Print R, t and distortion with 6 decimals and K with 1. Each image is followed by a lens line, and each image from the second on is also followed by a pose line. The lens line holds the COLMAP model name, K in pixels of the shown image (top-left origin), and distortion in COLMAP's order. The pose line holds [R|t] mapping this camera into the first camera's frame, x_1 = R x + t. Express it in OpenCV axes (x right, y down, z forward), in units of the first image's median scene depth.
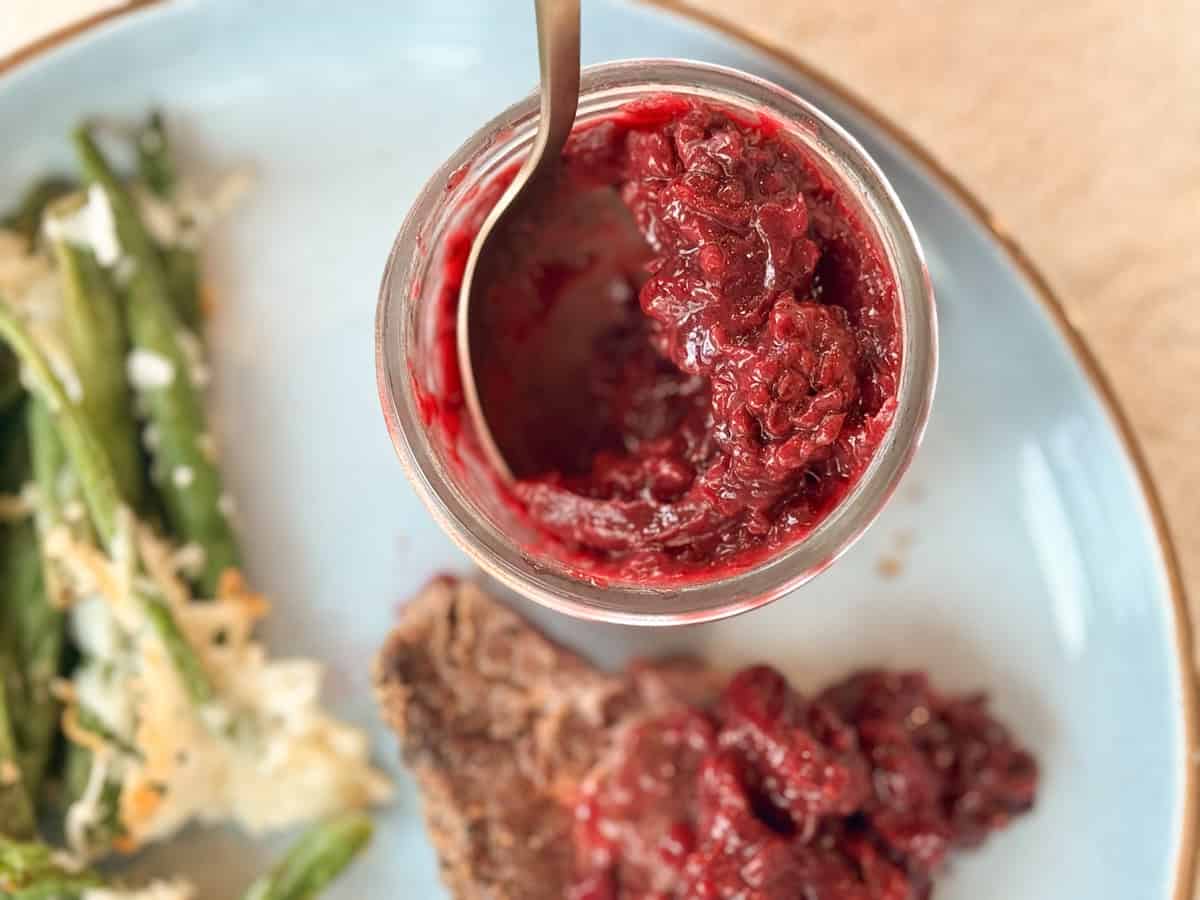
lens RADIAL K [[850.2, 0, 600.0], [0, 850.2, 450.0], [0, 0, 1]] dist [0.002707, -0.000547]
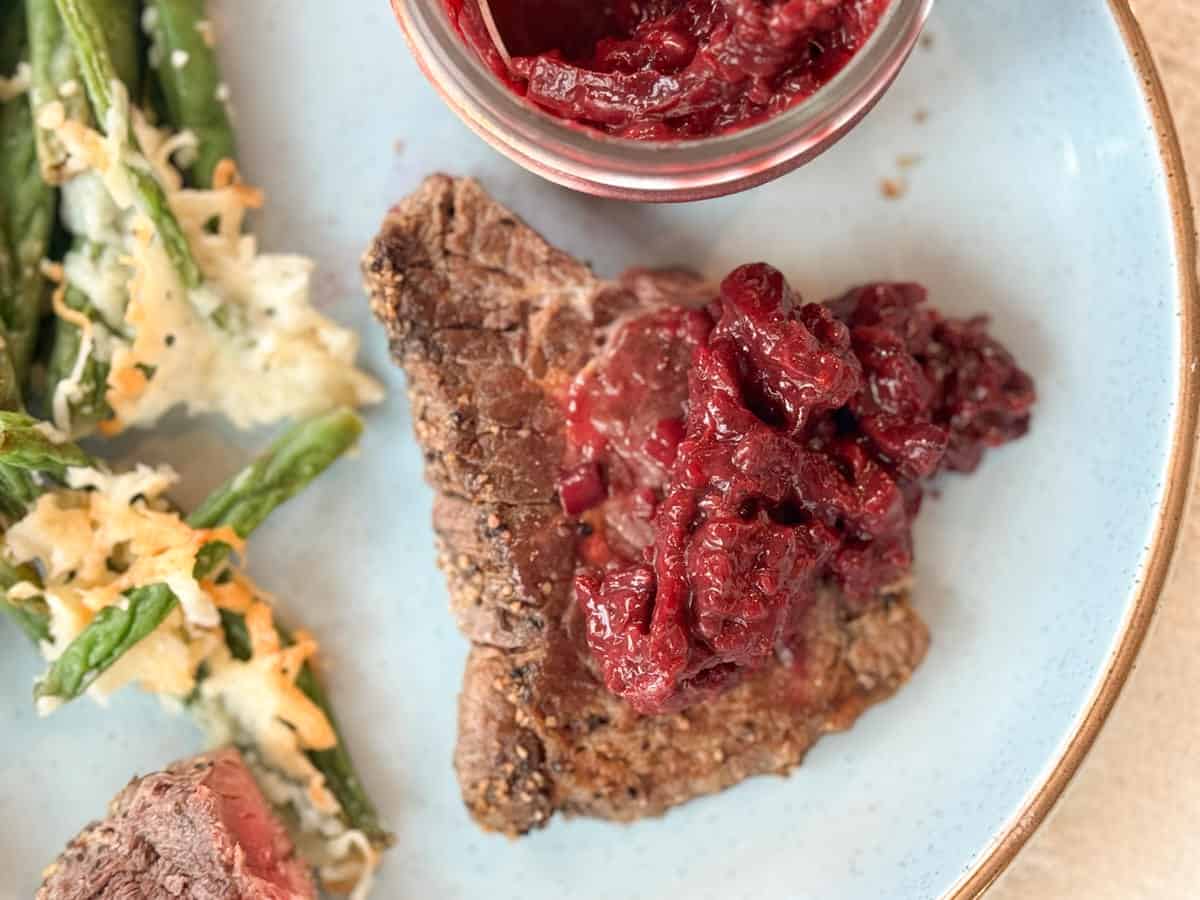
lens RADIAL K [[850.2, 0, 600.0], [0, 850.2, 450.0], [0, 0, 1]] dist [0.002707, -0.000547]
pose [[0.999425, 0.033864, -0.001709, 0.015541], [-0.033849, 0.999396, 0.007874, 0.468757], [0.001974, -0.007811, 0.999968, 0.009613]]
